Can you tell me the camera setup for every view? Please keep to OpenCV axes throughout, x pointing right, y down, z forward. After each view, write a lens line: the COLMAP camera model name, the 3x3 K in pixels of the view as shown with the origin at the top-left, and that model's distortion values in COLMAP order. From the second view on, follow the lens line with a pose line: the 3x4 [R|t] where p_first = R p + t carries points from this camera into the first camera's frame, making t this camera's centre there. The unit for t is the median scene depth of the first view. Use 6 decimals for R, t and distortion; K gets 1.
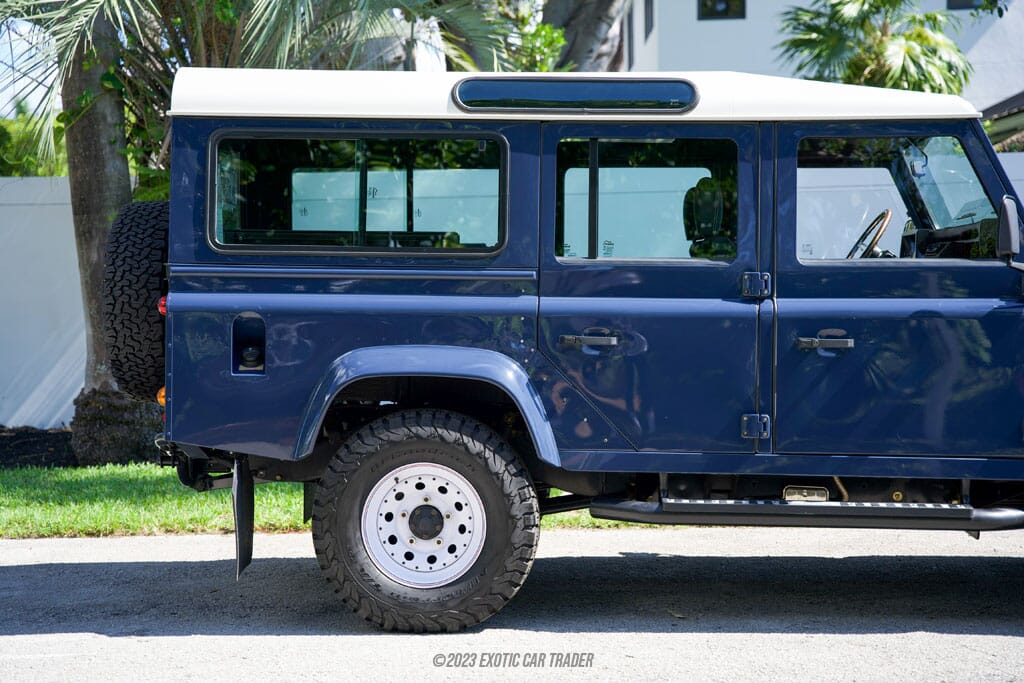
lens RADIAL K [[1668.6, 0, 517.8], [0, 1668.6, 344.4], [0, 0, 1]] dist [0.194232, 0.000000]
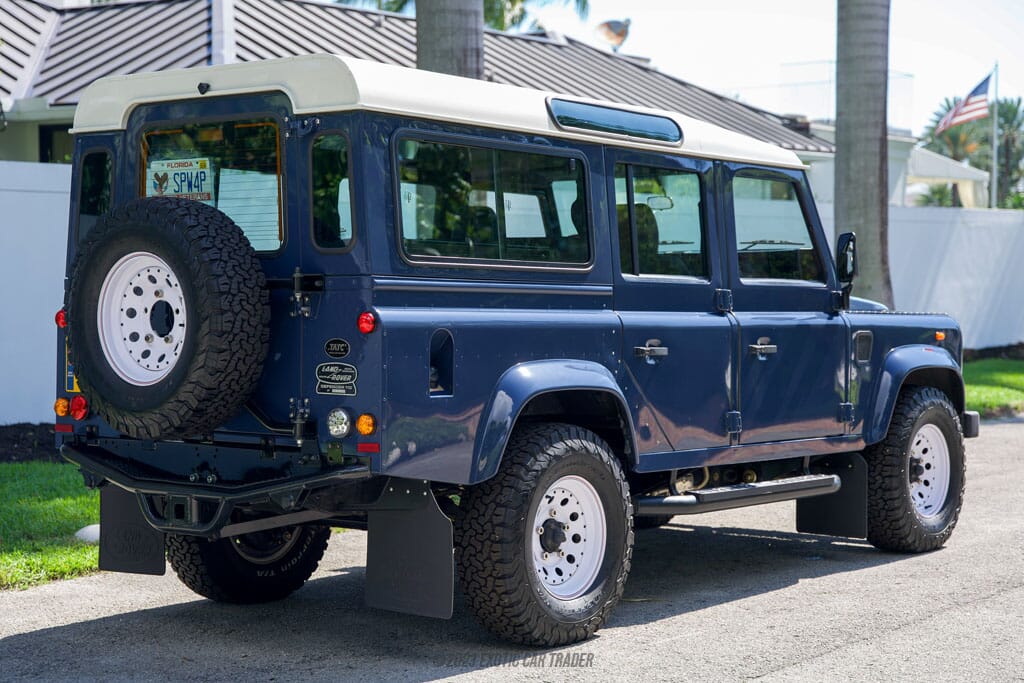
lens RADIAL K [[1749.2, 0, 512.2], [0, 1749.2, 339.5], [0, 0, 1]] dist [0.064541, 0.000000]
pose [[0.603758, -0.015817, 0.797010, -0.901279], [0.022692, 0.999739, 0.002651, -0.014659], [-0.796844, 0.016485, 0.603960, 0.381480]]
